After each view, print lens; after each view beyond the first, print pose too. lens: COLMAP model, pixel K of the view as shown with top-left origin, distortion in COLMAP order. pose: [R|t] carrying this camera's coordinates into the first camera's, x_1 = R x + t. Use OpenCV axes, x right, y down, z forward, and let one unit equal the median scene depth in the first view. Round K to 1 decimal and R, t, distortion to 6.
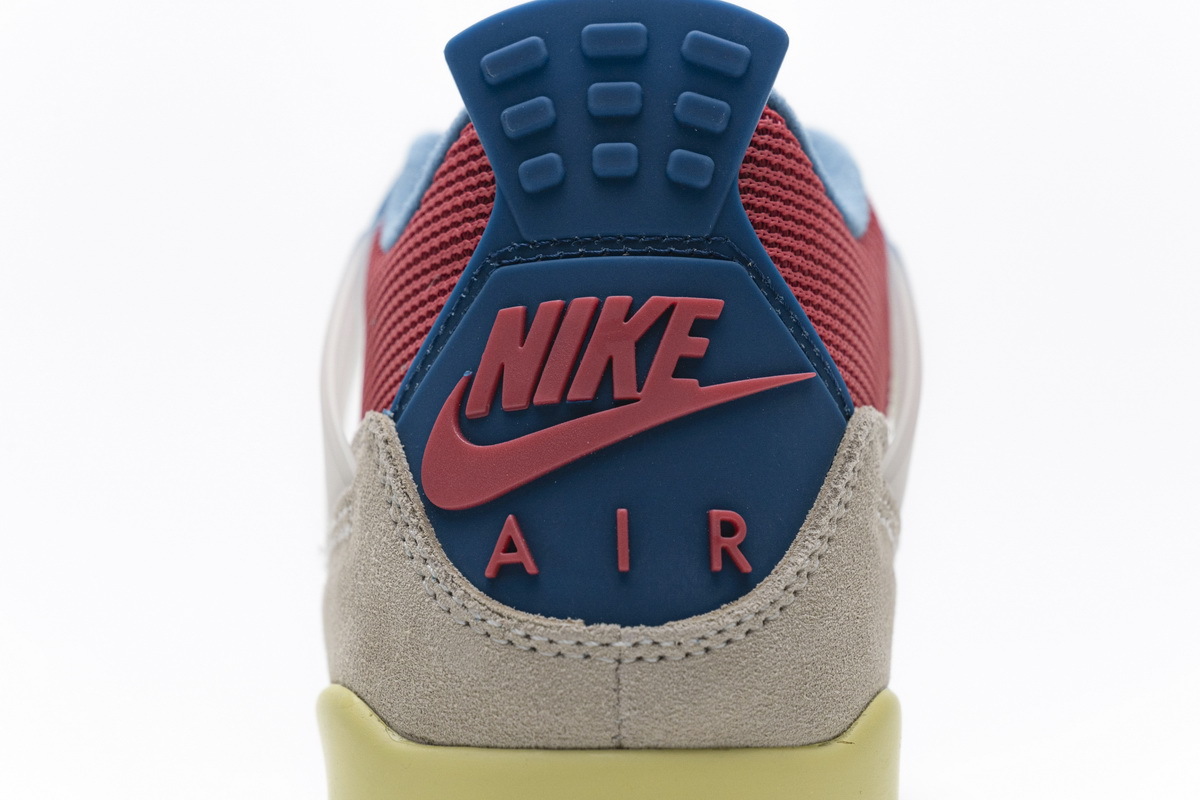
lens RADIAL K [[2442.5, 0, 600.5], [0, 2442.5, 401.0], [0, 0, 1]] dist [-0.039496, 0.000000]
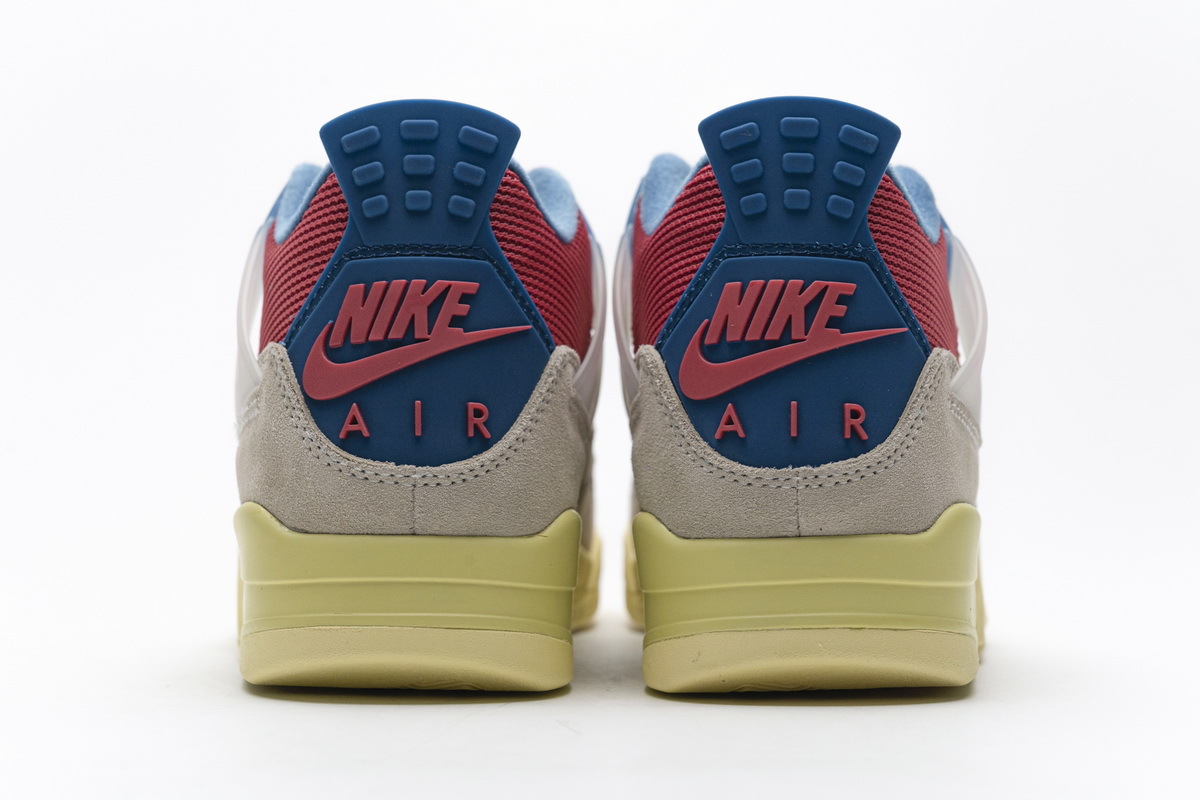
lens RADIAL K [[2442.5, 0, 598.1], [0, 2442.5, 400.3], [0, 0, 1]] dist [-0.039496, 0.000000]
pose [[0.996985, 0.019176, 0.075187, 0.005686], [-0.021259, 0.999409, 0.026997, -0.006495], [-0.074625, -0.028514, 0.996804, -0.744016]]
